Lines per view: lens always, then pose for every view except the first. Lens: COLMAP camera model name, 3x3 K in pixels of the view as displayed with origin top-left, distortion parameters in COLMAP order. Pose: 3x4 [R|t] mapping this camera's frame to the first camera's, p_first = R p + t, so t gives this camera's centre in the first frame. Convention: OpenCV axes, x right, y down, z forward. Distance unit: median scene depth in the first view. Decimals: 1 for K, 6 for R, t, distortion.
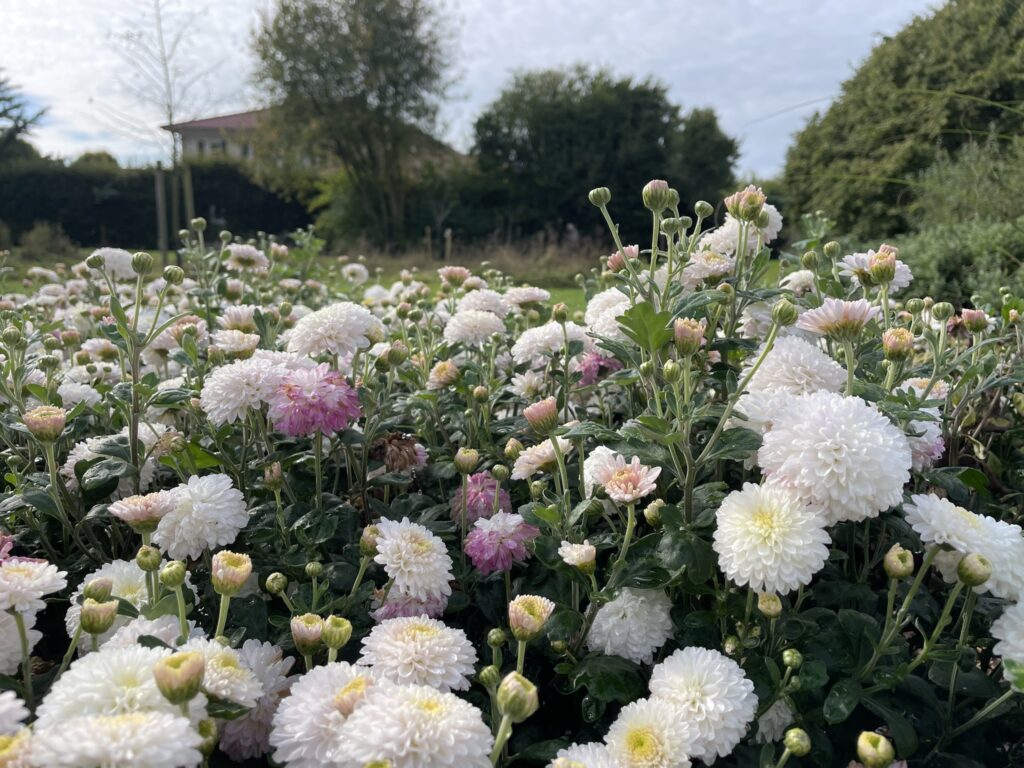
lens RADIAL K [[764.5, 0, 511.0], [0, 764.5, 390.7], [0, 0, 1]] dist [-0.029562, -0.001236]
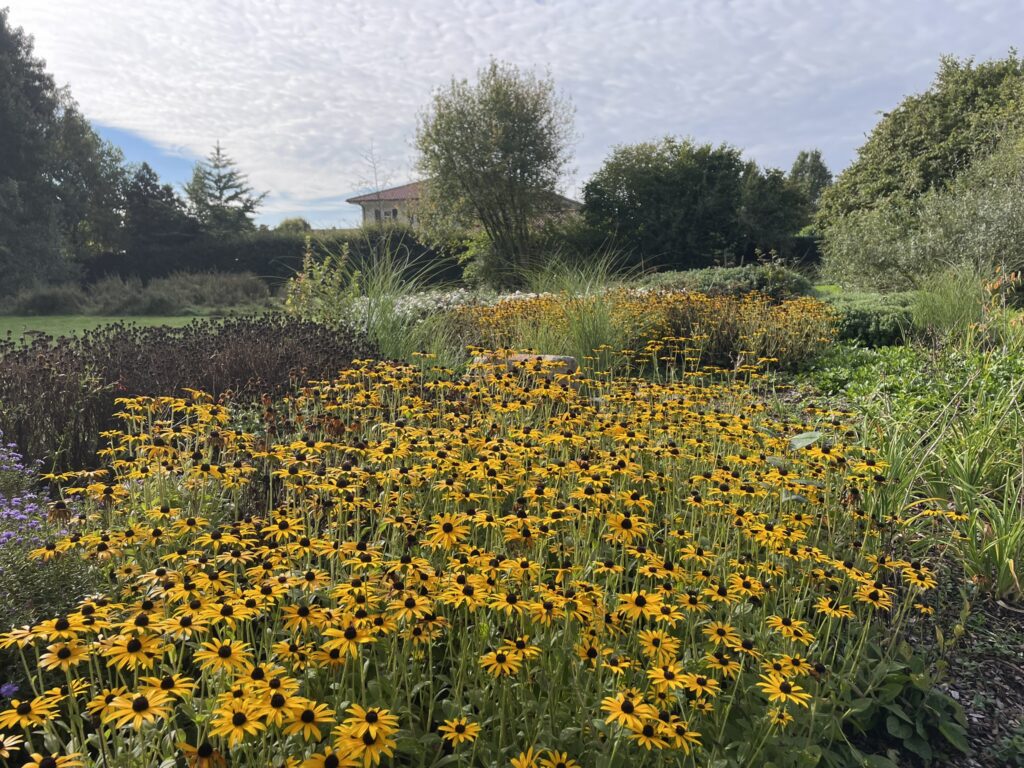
lens RADIAL K [[764.5, 0, 513.4], [0, 764.5, 379.3], [0, 0, 1]] dist [-0.029562, -0.001236]
pose [[0.980904, -0.016079, -0.193825, 0.078888], [0.004940, 0.998315, -0.057817, 0.041678], [0.194428, 0.055755, 0.979331, -0.261854]]
